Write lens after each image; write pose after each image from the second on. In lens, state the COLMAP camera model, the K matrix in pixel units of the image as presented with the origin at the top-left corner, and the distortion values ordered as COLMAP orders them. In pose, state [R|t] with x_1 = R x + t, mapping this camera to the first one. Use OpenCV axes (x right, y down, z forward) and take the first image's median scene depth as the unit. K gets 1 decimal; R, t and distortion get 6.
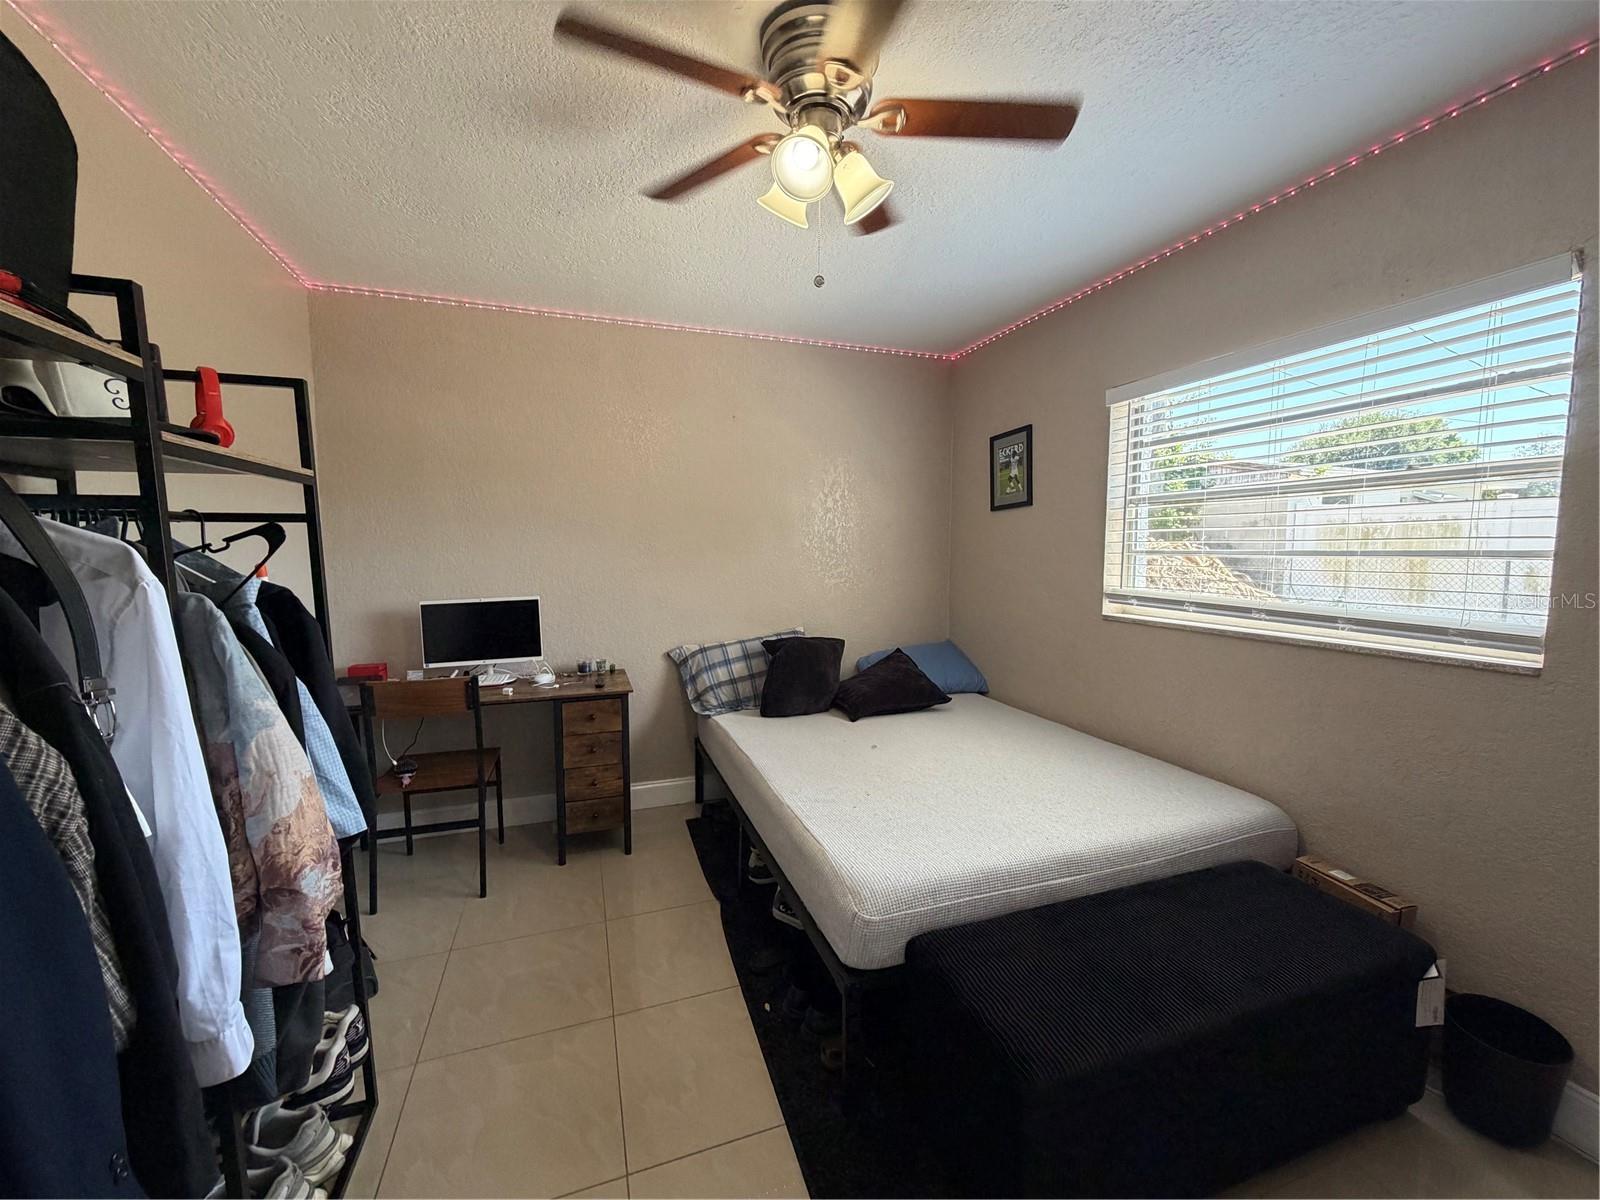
lens RADIAL K [[638.4, 0, 803.3], [0, 638.4, 598.8], [0, 0, 1]] dist [0.000075, -0.000161]
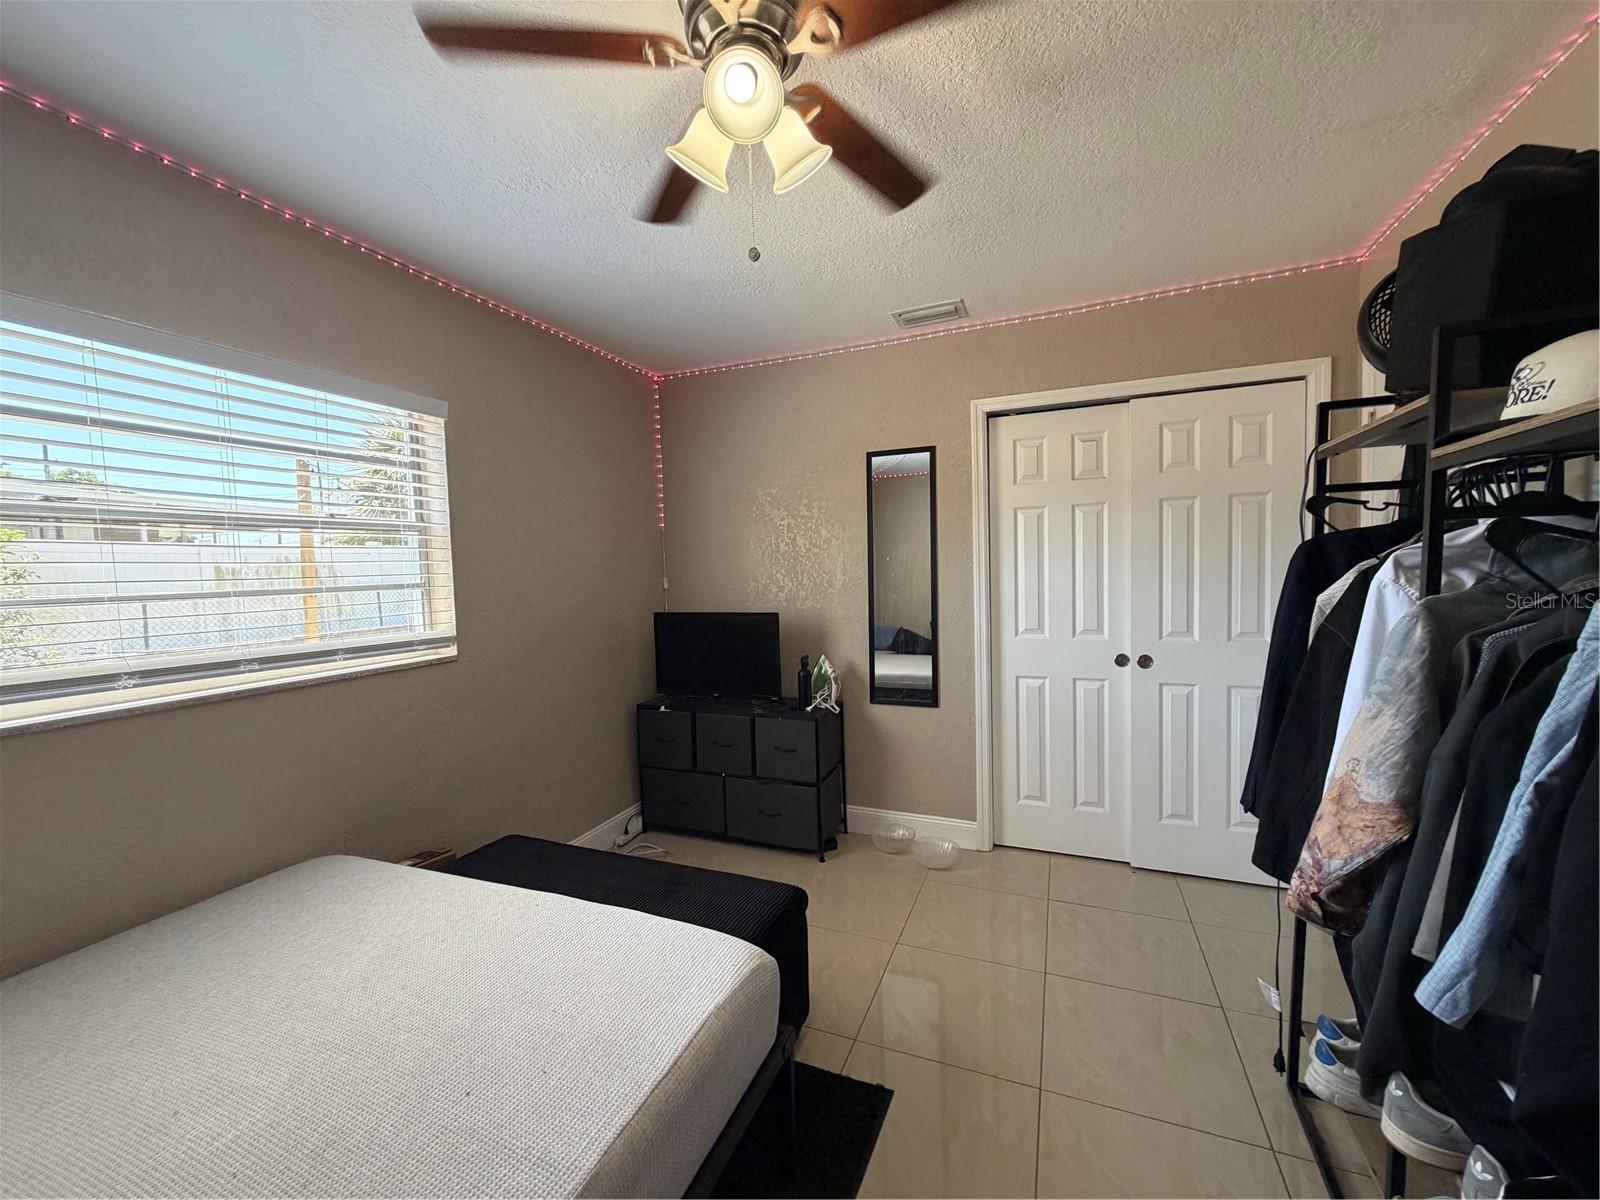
lens RADIAL K [[638.4, 0, 803.3], [0, 638.4, 598.8], [0, 0, 1]] dist [0.000075, -0.000161]
pose [[-0.747455, -0.004781, 0.664295, -0.413628], [0.088977, 0.990244, 0.107242, -0.091828], [-0.658326, 0.139266, -0.739737, 1.166720]]
